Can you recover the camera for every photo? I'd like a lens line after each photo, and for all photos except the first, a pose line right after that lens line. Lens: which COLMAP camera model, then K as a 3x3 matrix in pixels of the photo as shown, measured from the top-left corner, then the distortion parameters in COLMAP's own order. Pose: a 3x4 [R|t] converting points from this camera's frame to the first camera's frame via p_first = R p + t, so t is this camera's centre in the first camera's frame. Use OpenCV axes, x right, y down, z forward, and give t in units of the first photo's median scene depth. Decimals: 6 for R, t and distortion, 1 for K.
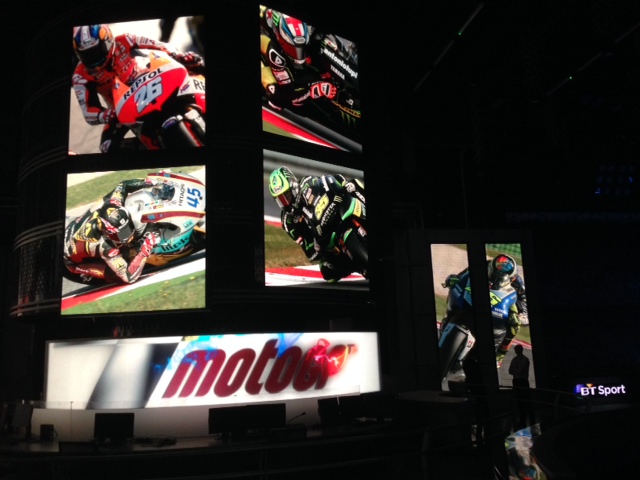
lens RADIAL K [[559.7, 0, 319.3], [0, 559.7, 241.1], [0, 0, 1]] dist [0.079829, 0.018080]
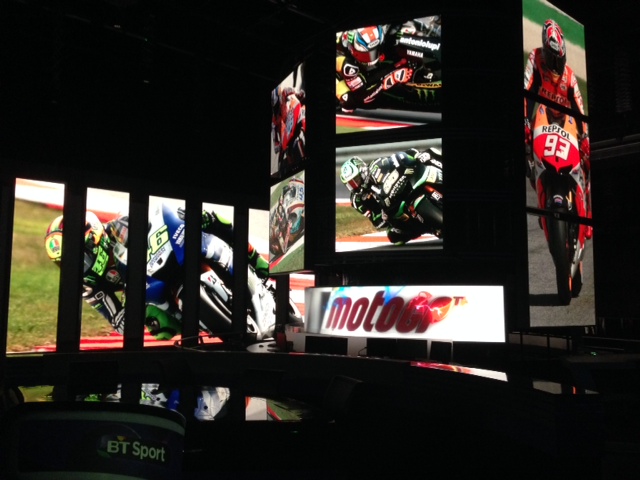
lens RADIAL K [[559.7, 0, 319.2], [0, 559.7, 240.0], [0, 0, 1]] dist [0.079829, 0.018080]
pose [[0.548029, -0.058115, -0.834438, 0.907522], [0.134478, 0.990728, 0.019321, 0.018025], [0.825579, -0.122802, 0.550762, 0.201875]]
